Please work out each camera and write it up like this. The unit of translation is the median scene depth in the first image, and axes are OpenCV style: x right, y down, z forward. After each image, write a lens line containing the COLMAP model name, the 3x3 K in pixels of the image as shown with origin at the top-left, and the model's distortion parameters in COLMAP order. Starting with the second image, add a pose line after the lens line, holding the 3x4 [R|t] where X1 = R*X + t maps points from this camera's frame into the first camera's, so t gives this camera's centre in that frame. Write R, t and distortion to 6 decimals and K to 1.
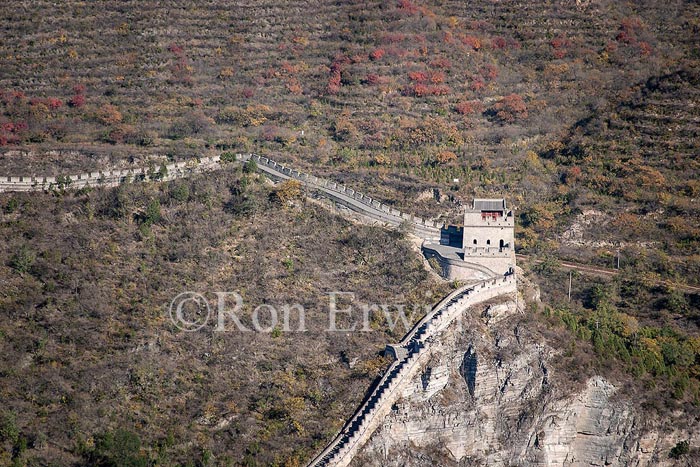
lens RADIAL K [[3041.4, 0, 352.9], [0, 3041.4, 218.5], [0, 0, 1]] dist [0.567019, 0.000000]
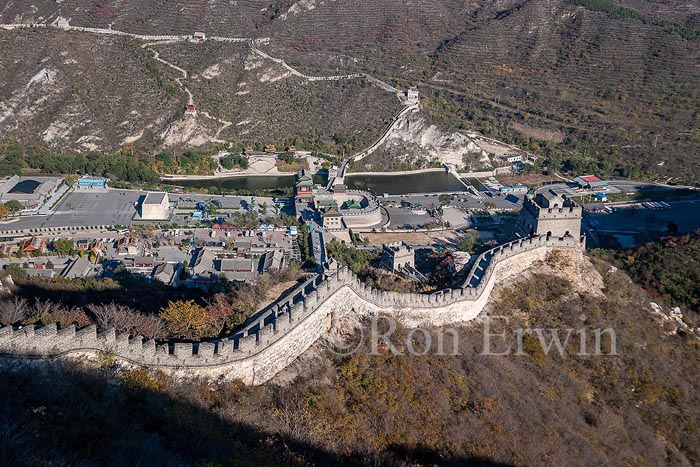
lens RADIAL K [[877.3, 0, 350.2], [0, 877.3, 233.4], [0, 0, 1]] dist [-0.084923, 0.000000]
pose [[0.998973, 0.030554, -0.033472, -0.003268], [-0.021290, 0.968377, 0.248582, -0.132387], [0.040008, -0.247614, 0.968032, -0.461422]]
